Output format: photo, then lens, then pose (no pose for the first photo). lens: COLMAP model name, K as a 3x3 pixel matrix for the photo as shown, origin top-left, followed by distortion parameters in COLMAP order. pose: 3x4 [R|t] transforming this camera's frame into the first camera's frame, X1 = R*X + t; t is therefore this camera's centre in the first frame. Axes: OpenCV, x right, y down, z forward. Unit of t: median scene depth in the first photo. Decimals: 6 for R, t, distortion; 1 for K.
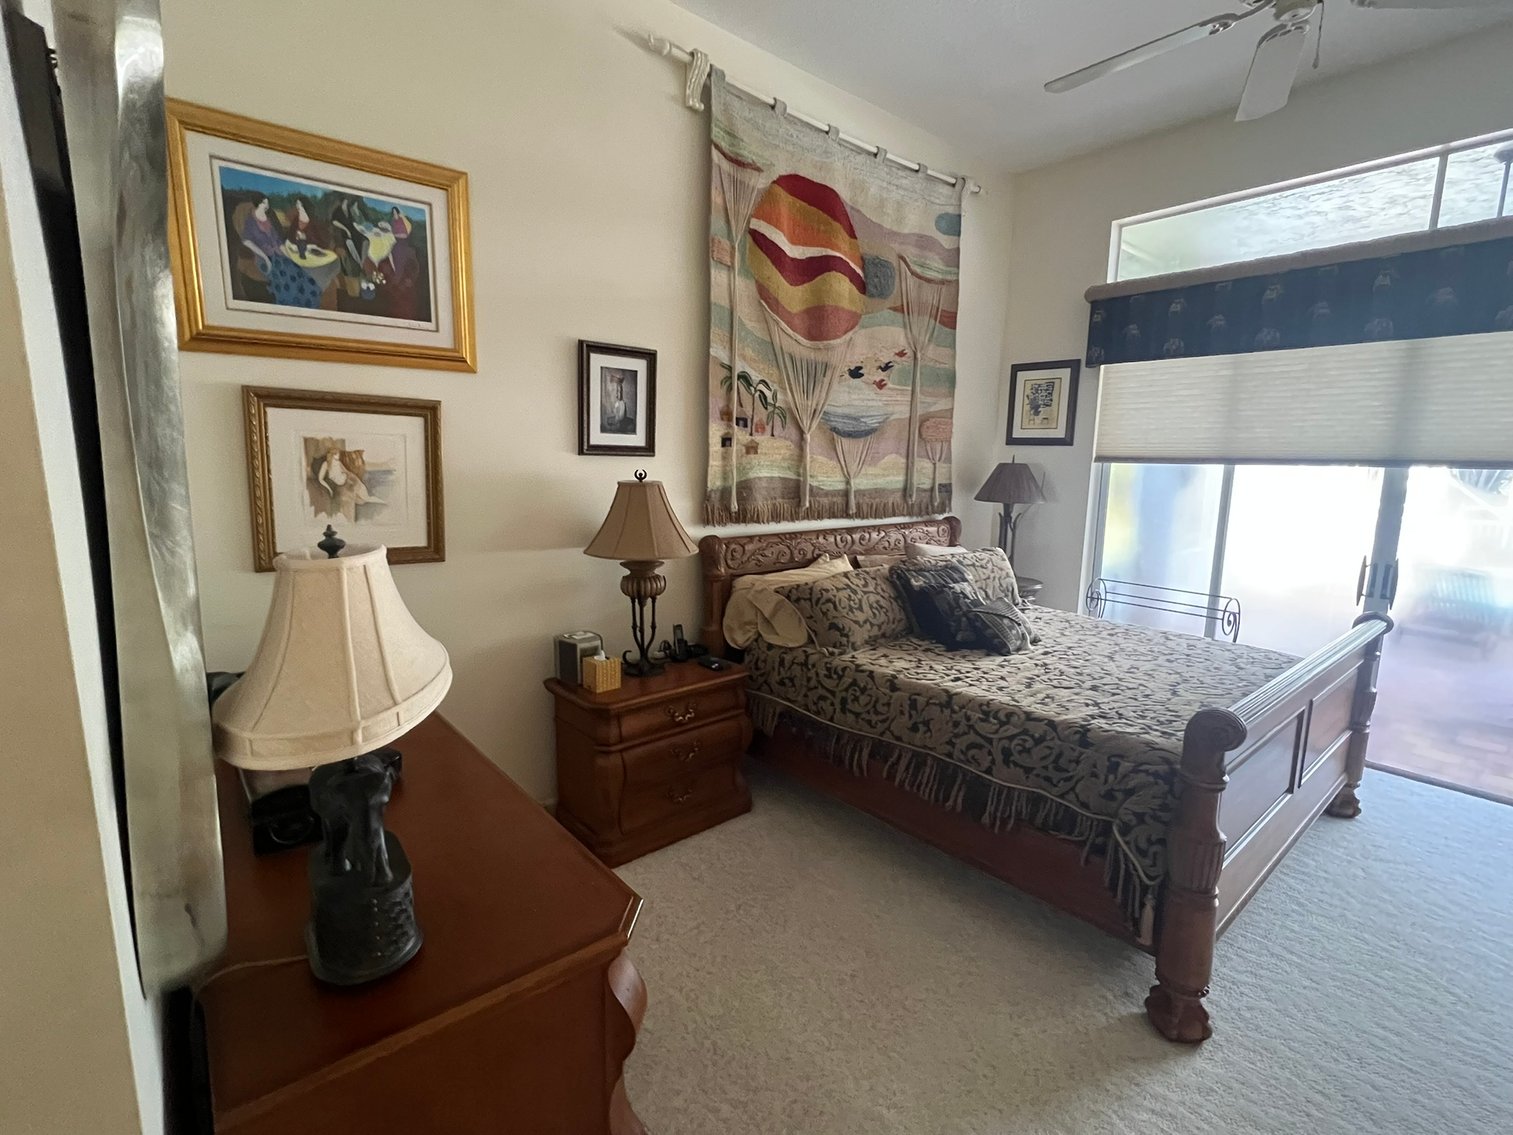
lens RADIAL K [[705.3, 0, 747.5], [0, 705.3, 569.3], [0, 0, 1]] dist [-0.001495, 0.000513]
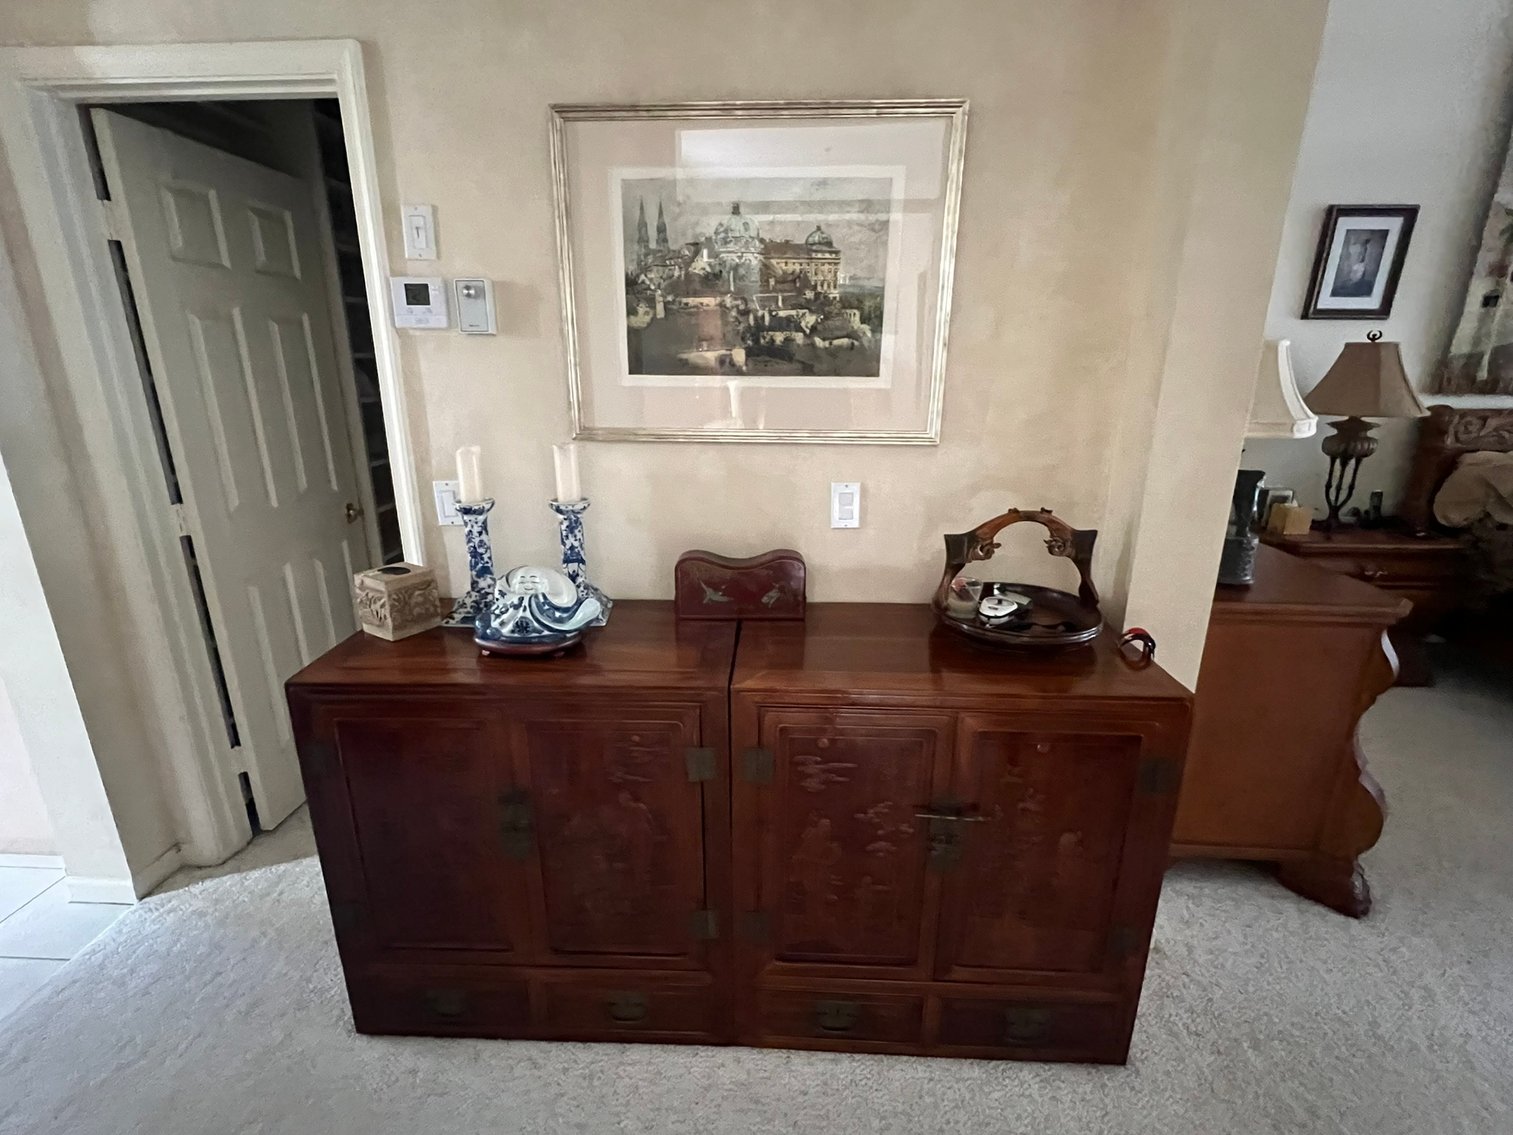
lens RADIAL K [[705.3, 0, 756.0], [0, 705.3, 567.1], [0, 0, 1]] dist [-0.001495, 0.000513]
pose [[0.734550, 0.181147, -0.653928, -0.079275], [-0.096692, 0.981816, 0.163363, 0.113754], [0.671630, -0.056769, 0.738708, -0.374450]]
